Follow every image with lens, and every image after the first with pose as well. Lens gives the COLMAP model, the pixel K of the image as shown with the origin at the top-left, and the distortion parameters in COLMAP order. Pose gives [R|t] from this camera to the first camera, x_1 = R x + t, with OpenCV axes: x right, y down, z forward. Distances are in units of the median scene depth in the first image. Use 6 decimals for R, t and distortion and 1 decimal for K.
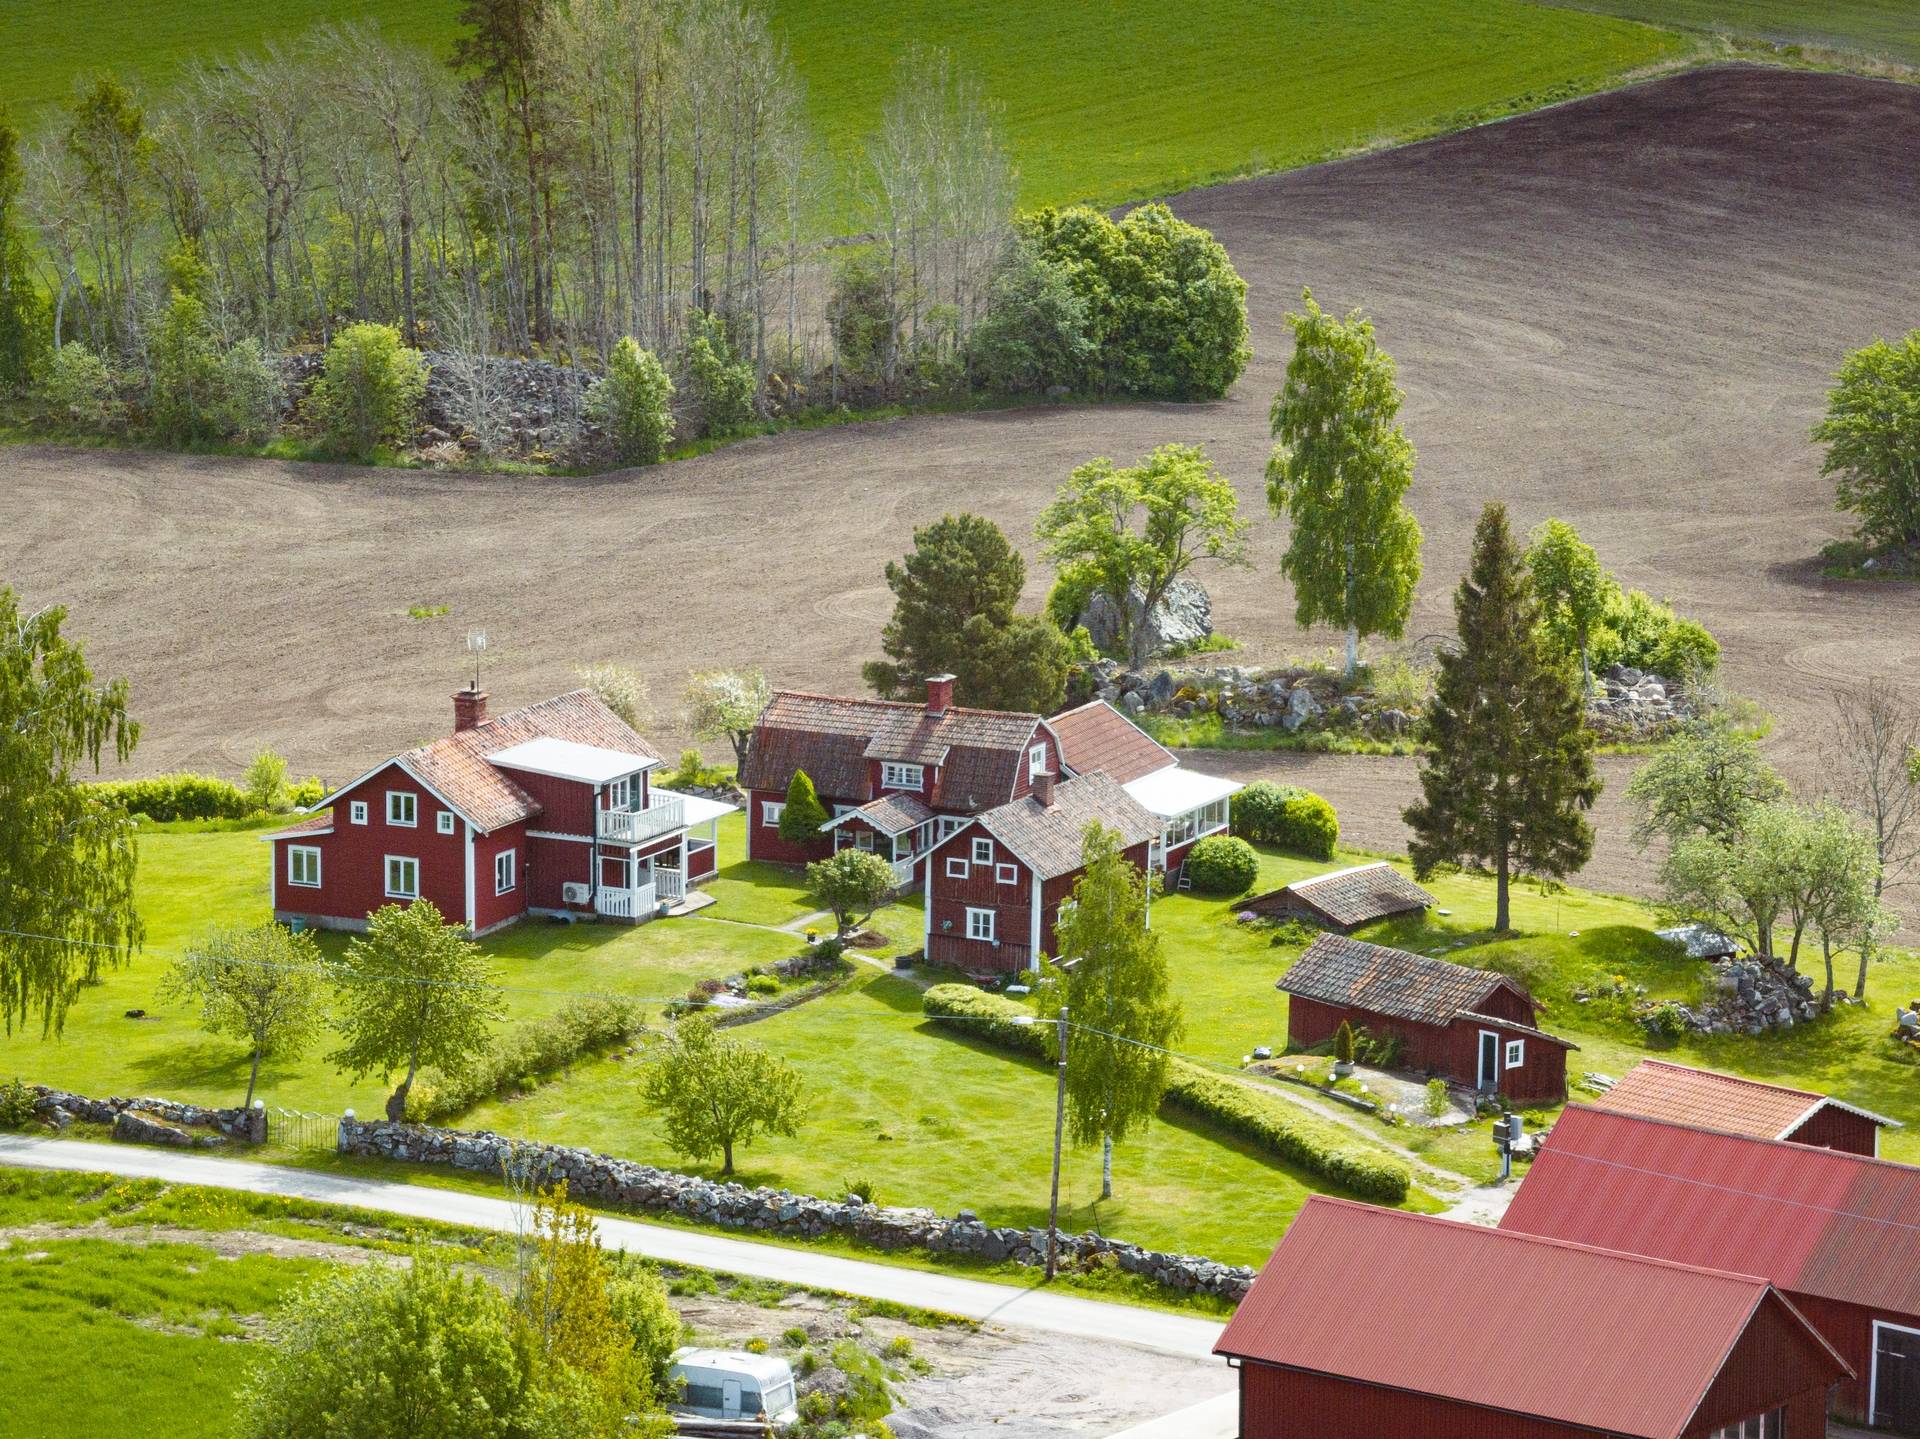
lens RADIAL K [[9897.9, 0, 960.0], [0, 9897.9, 719.5], [0, 0, 1]] dist [-0.087272, 15.796846]
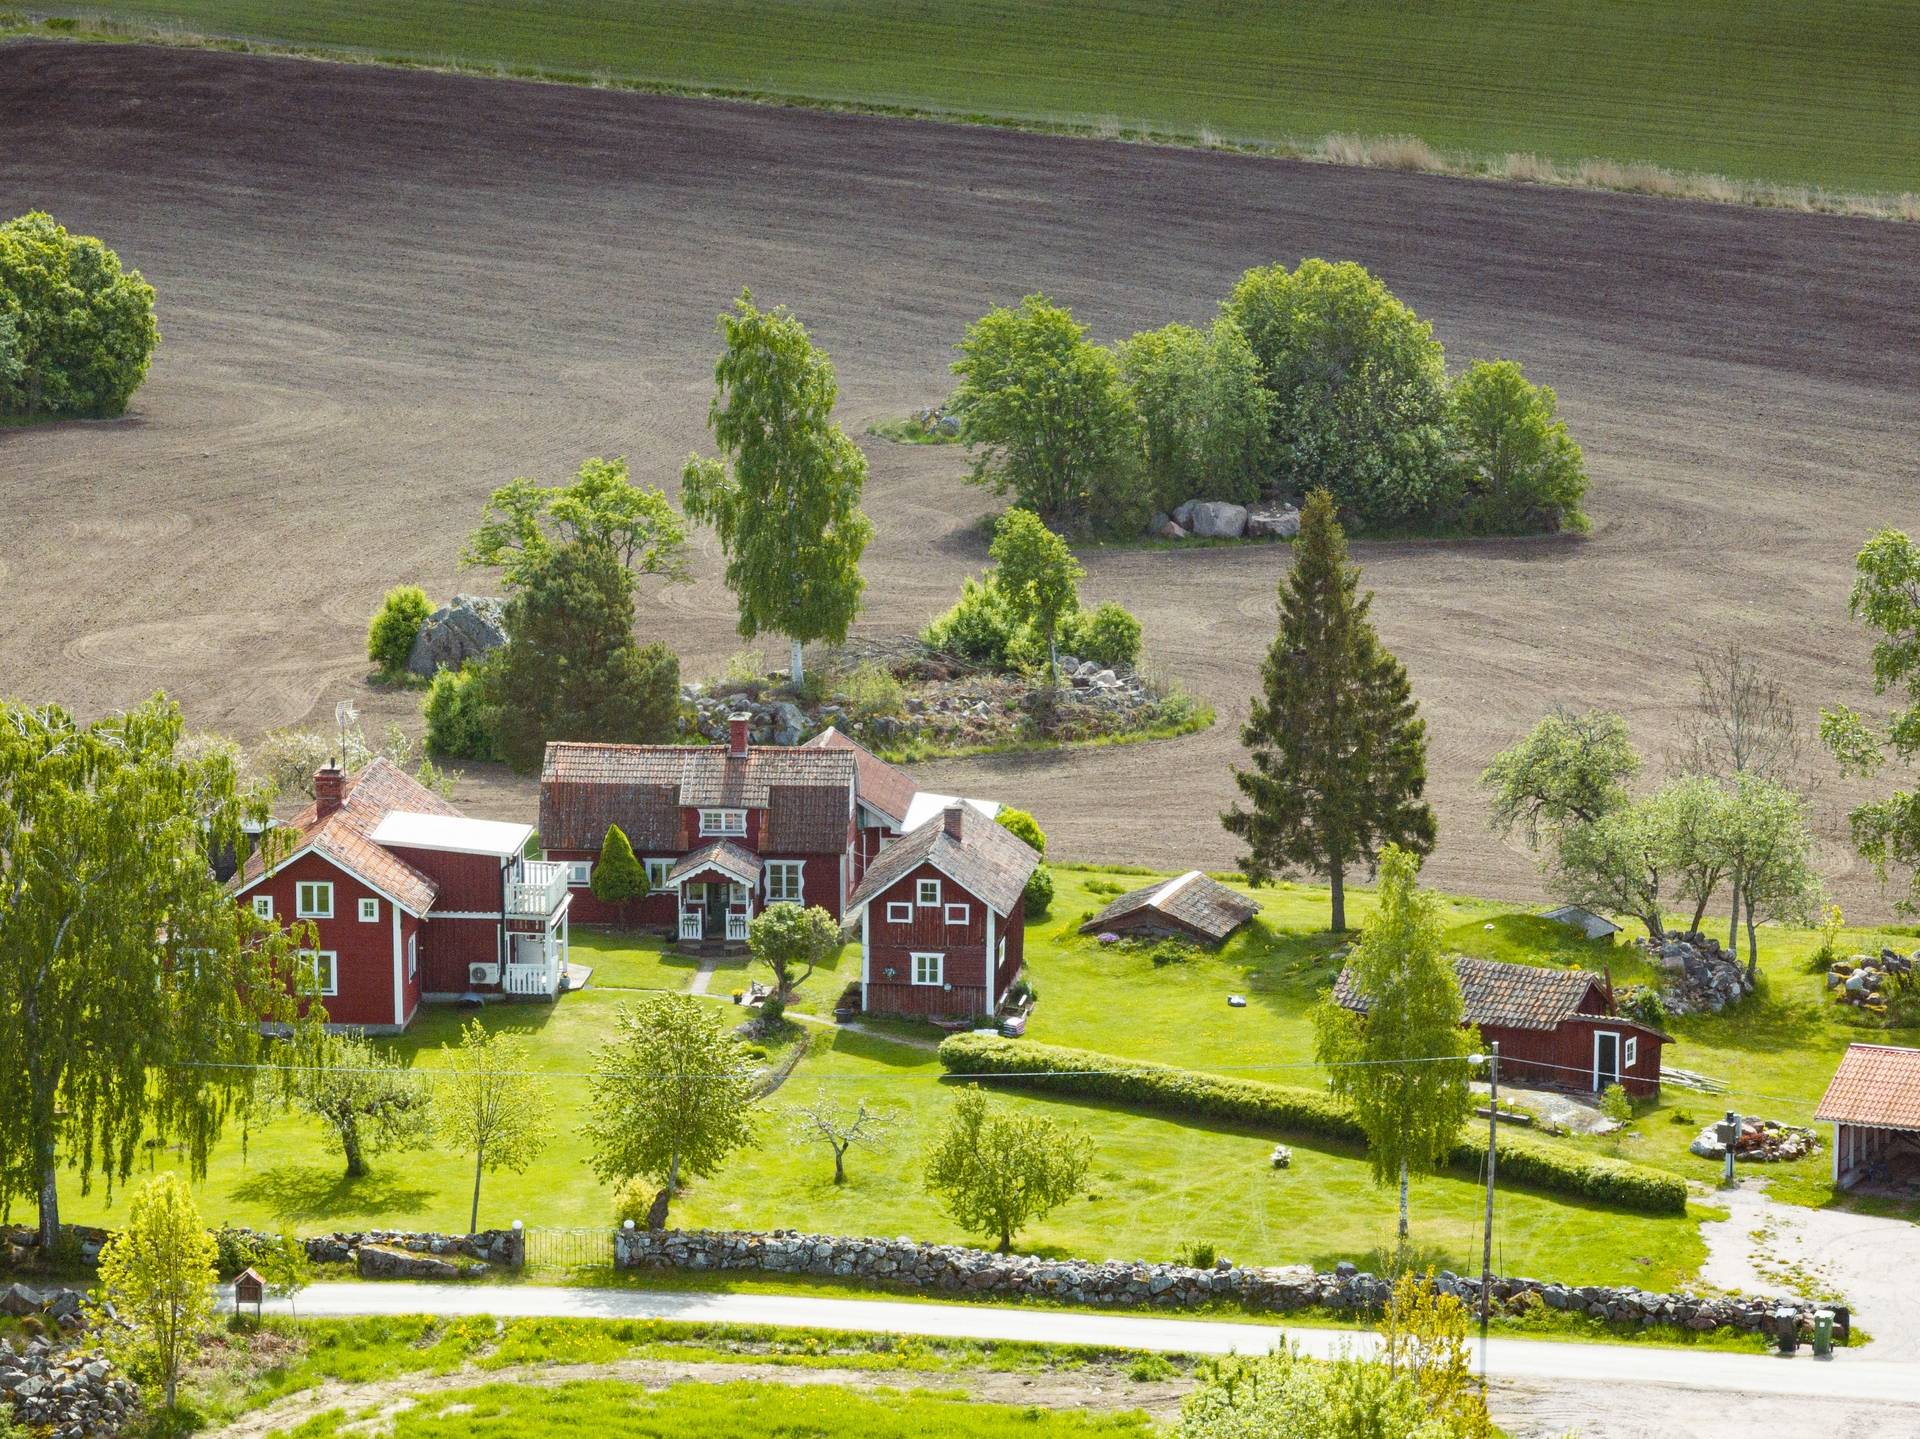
lens RADIAL K [[9897.9, 0, 960.0], [0, 9897.9, 719.5], [0, 0, 1]] dist [-0.087272, 15.796846]
pose [[0.930361, -0.077159, 0.358434, -0.335727], [0.074666, 0.996991, 0.020815, -0.022988], [-0.358962, 0.007398, 0.933323, 0.107006]]
